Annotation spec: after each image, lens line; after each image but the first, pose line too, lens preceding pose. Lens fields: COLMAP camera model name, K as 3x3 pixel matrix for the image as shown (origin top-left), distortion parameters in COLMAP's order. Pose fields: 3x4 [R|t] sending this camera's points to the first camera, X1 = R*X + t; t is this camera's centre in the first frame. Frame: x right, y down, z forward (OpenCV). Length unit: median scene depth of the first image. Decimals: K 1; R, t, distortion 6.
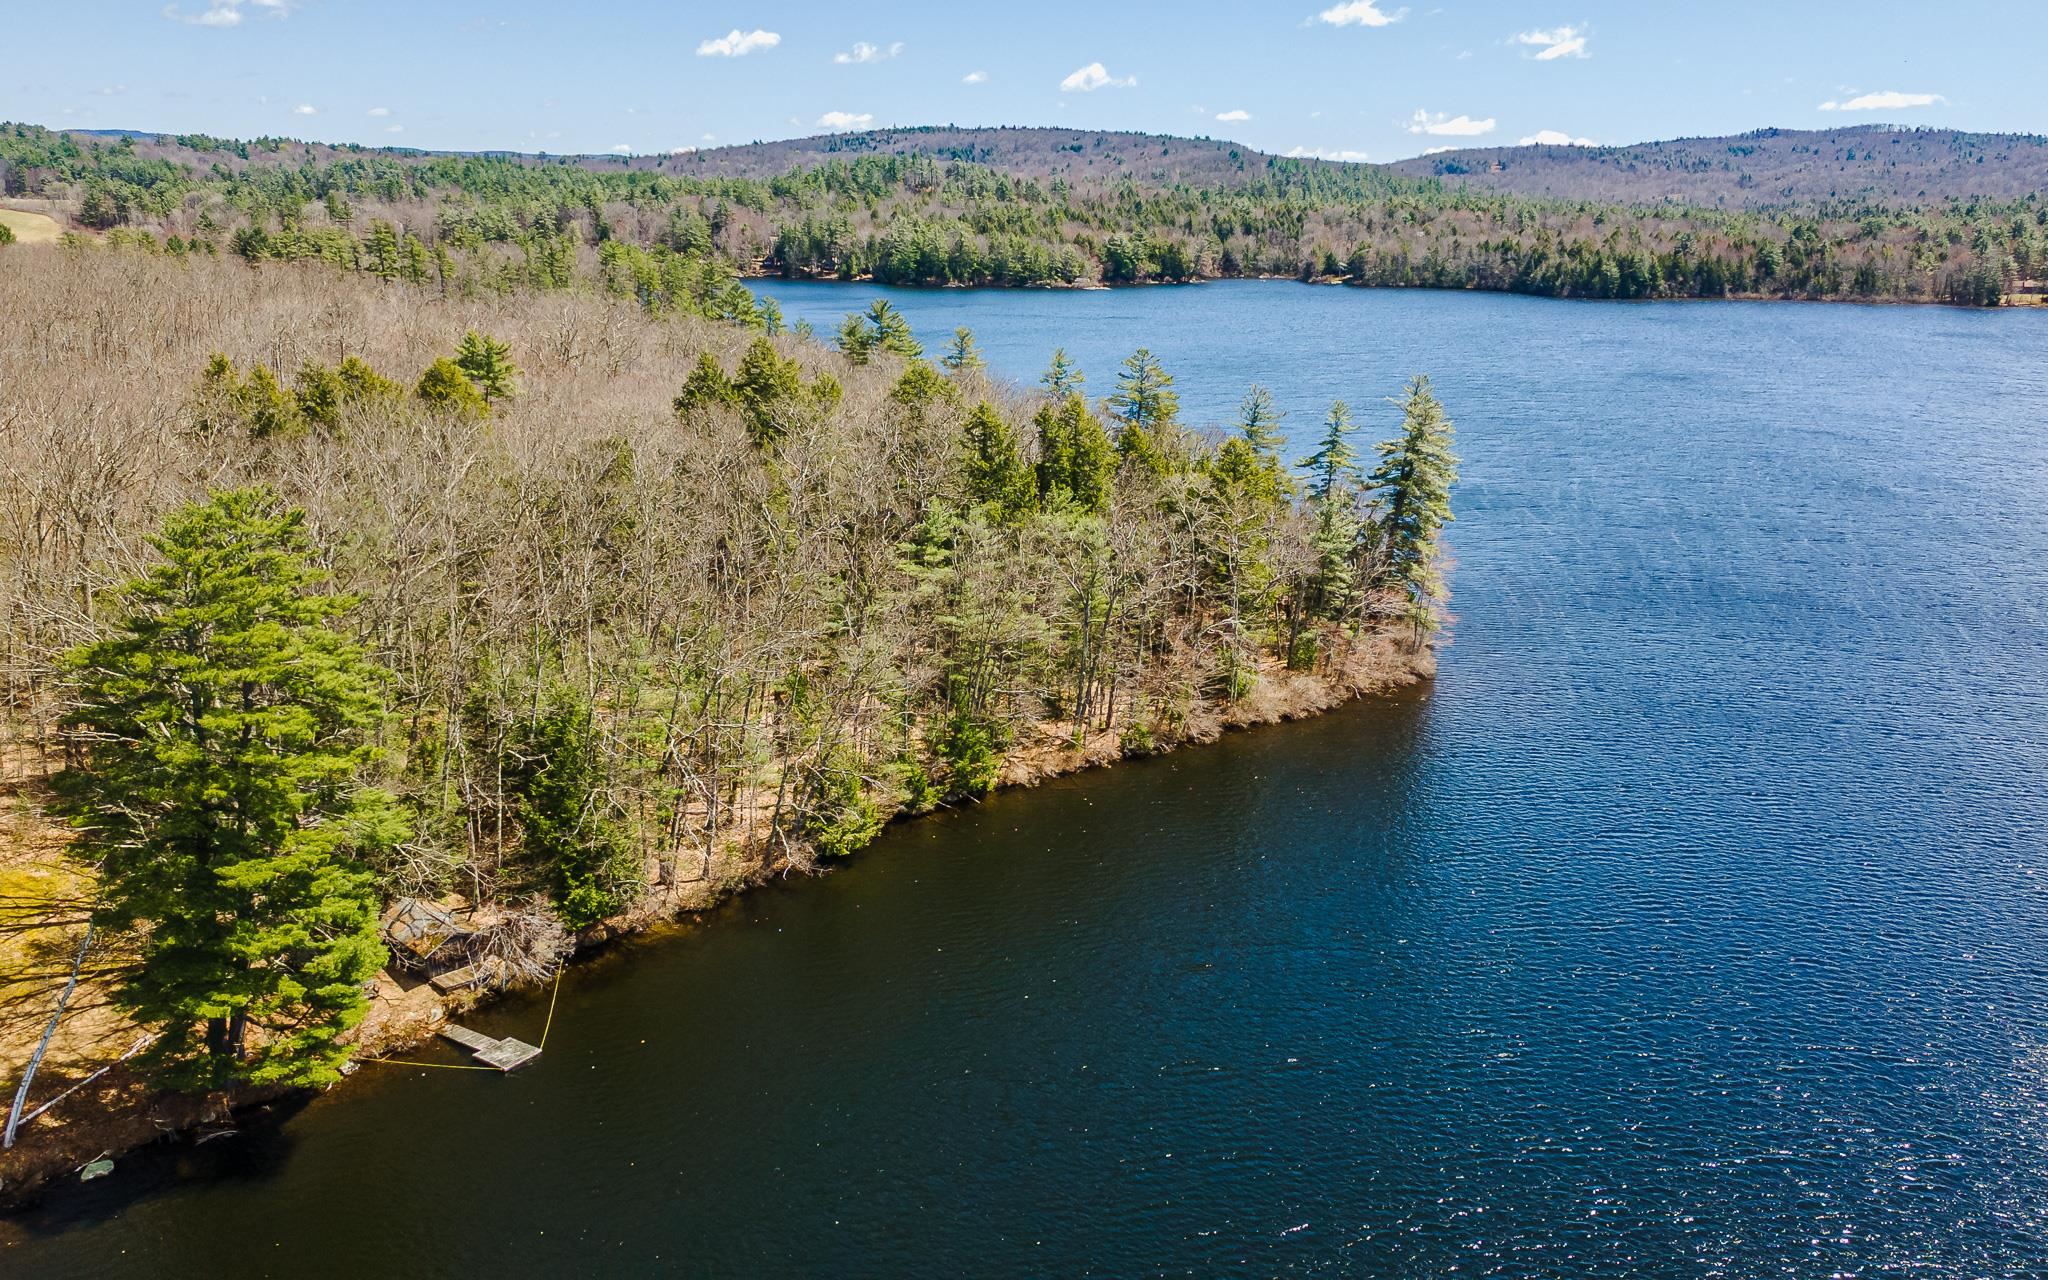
lens RADIAL K [[1704.7, 0, 971.1], [0, 1704.7, 638.2], [0, 0, 1]] dist [-0.037794, 0.104536]
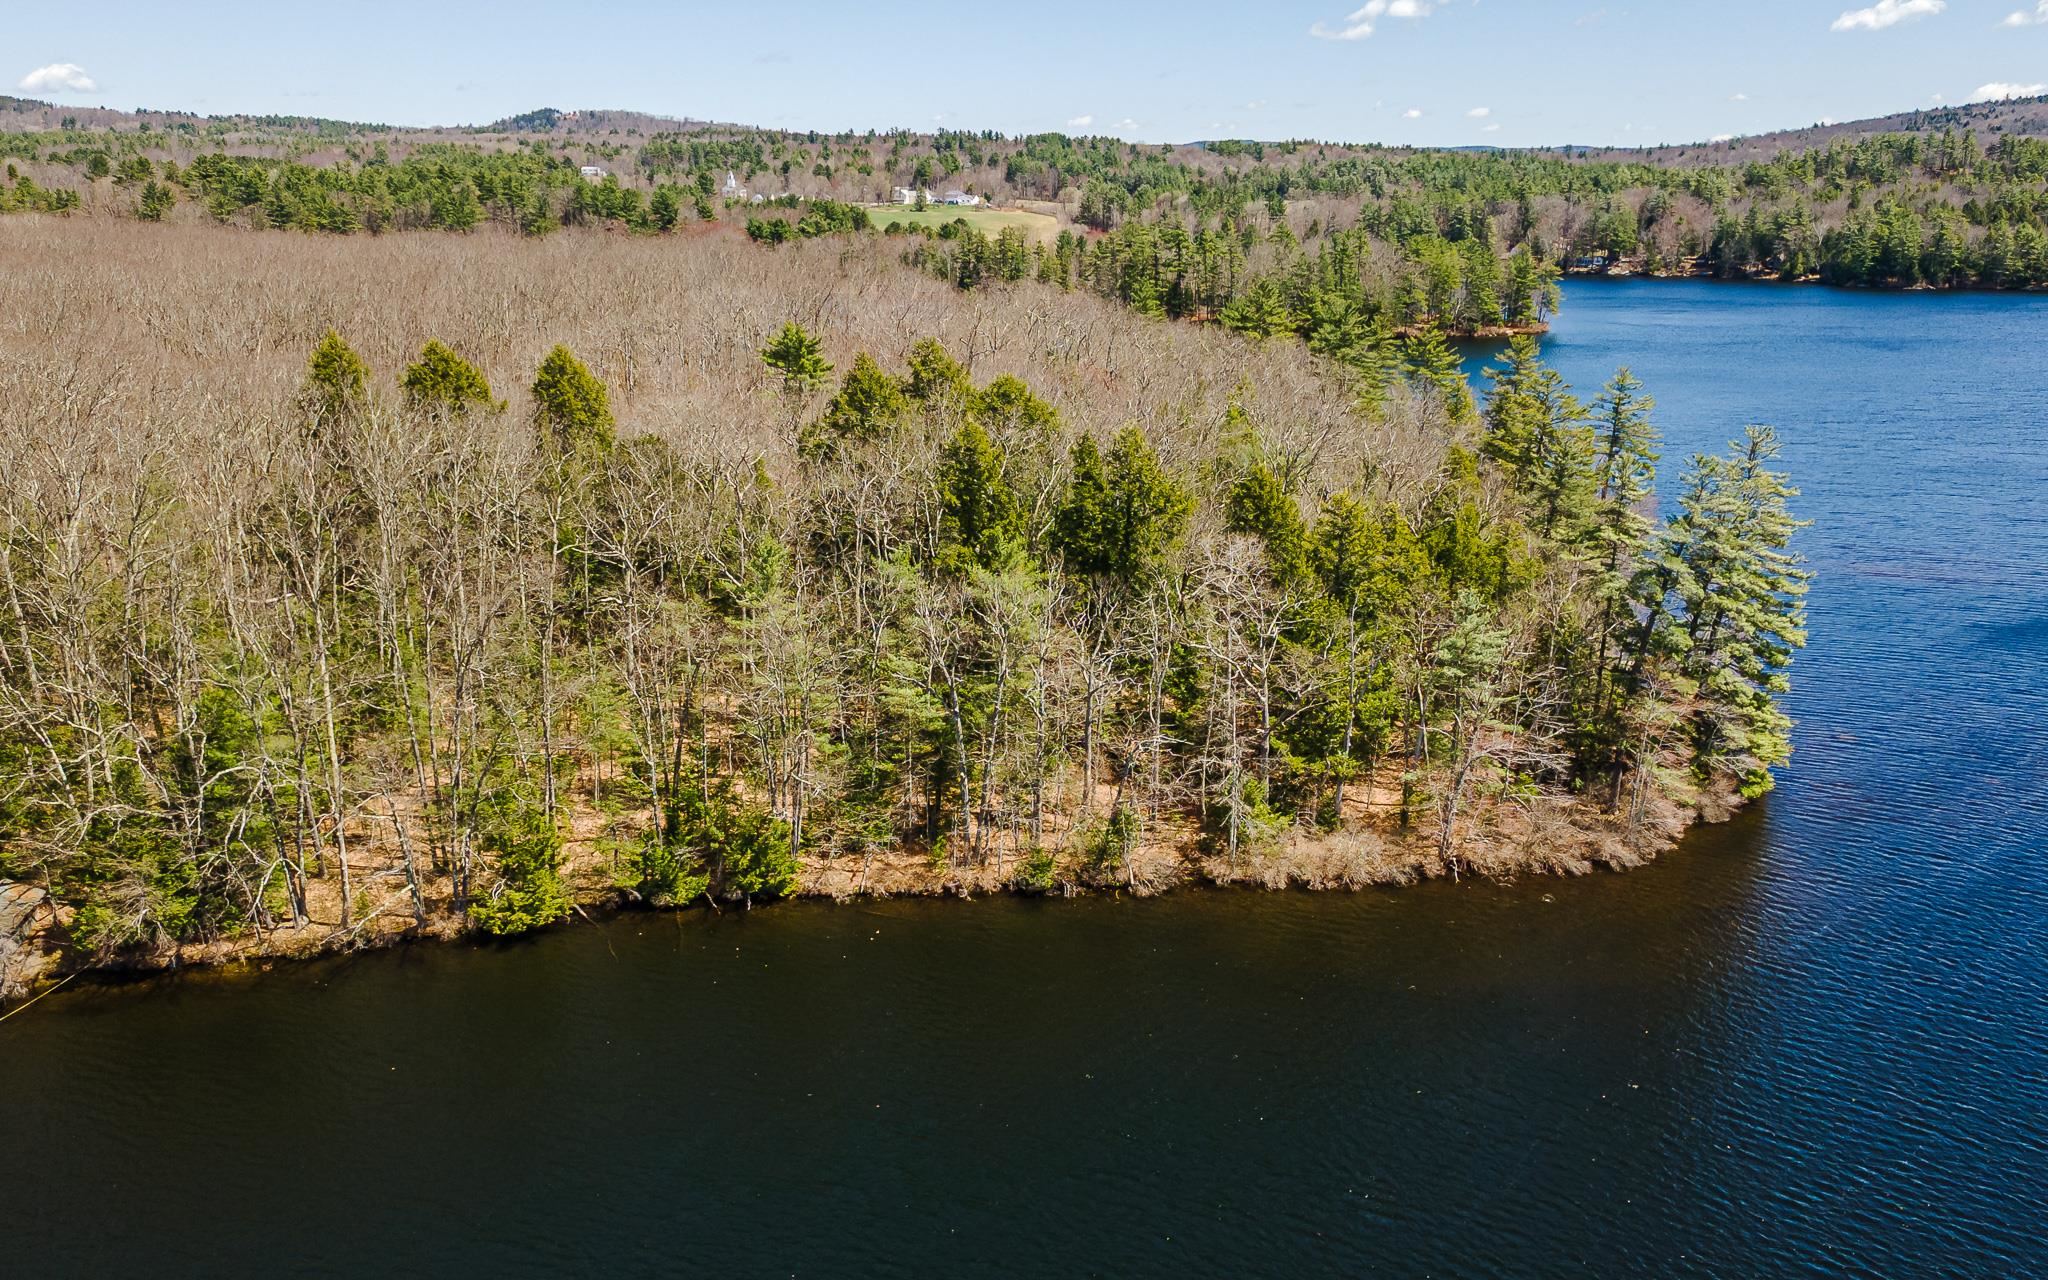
lens RADIAL K [[1704.7, 0, 971.1], [0, 1704.7, 638.2], [0, 0, 1]] dist [-0.037794, 0.104536]
pose [[0.825309, 0.125767, -0.550498, 0.082031], [-0.125209, 0.991372, 0.038775, -0.012005], [0.550625, 0.036926, 0.833935, 0.058086]]
